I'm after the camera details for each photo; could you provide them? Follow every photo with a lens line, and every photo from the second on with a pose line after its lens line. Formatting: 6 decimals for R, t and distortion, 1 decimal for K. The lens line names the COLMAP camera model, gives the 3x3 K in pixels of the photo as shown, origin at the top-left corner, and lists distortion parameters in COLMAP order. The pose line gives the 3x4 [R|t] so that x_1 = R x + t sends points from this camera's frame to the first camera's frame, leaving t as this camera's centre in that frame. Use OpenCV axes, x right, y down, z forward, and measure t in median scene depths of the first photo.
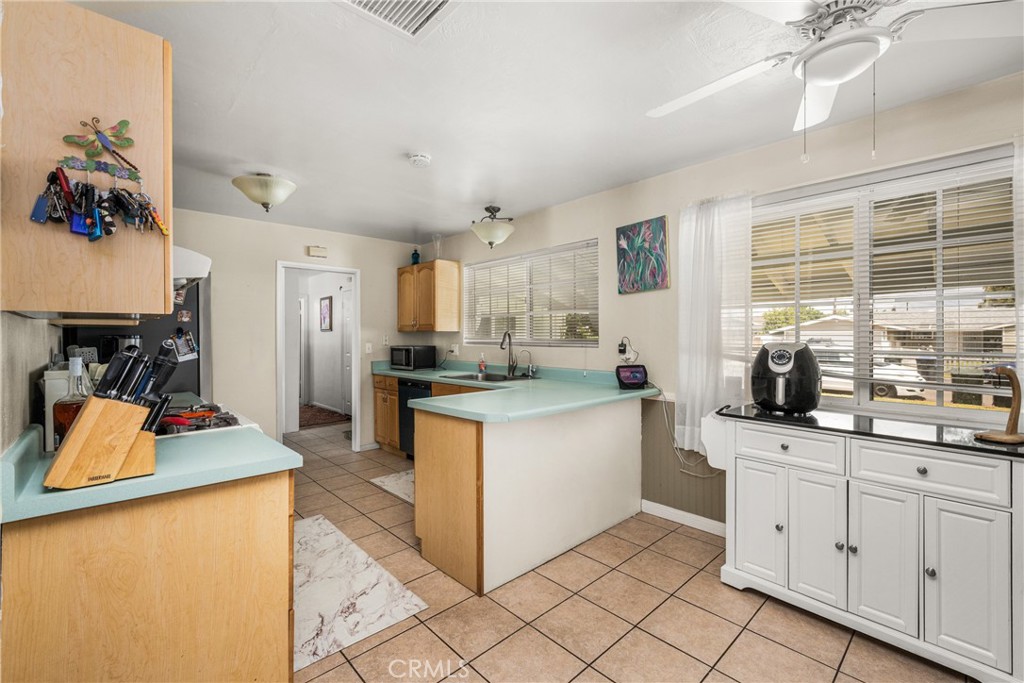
lens RADIAL K [[435.2, 0, 513.2], [0, 435.2, 335.6], [0, 0, 1]] dist [0.000476, -0.000198]
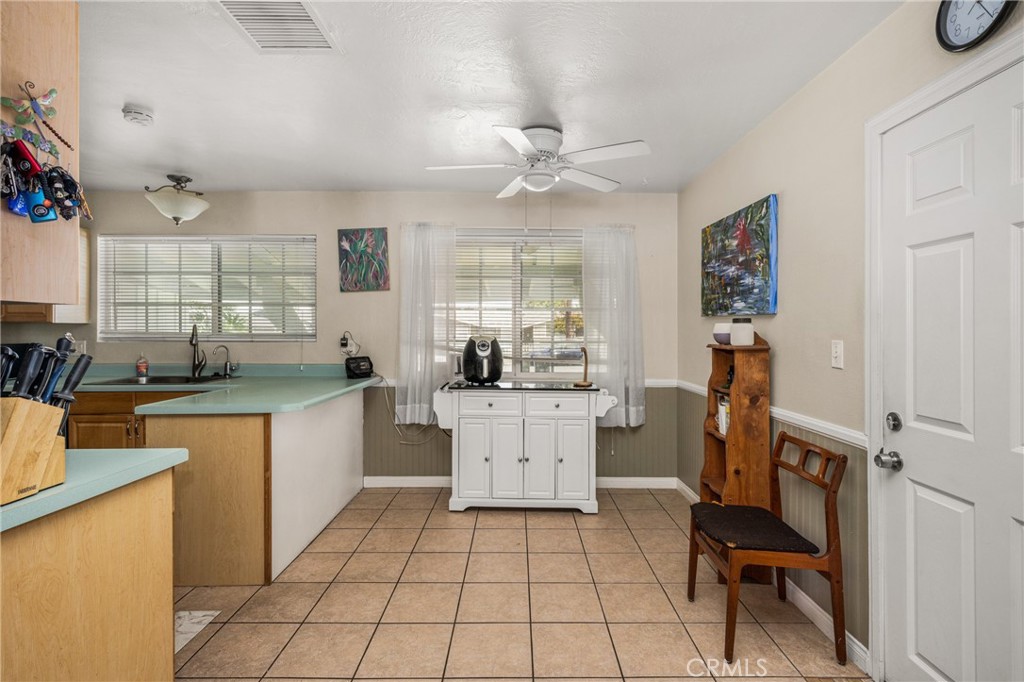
lens RADIAL K [[487.7, 0, 515.8], [0, 487.7, 329.5], [0, 0, 1]] dist [0.001127, -0.000274]
pose [[0.682998, 0.005494, 0.730399, -0.379006], [-0.003964, 0.999985, -0.003815, 0.000965], [-0.730409, -0.000289, 0.683010, -0.150264]]
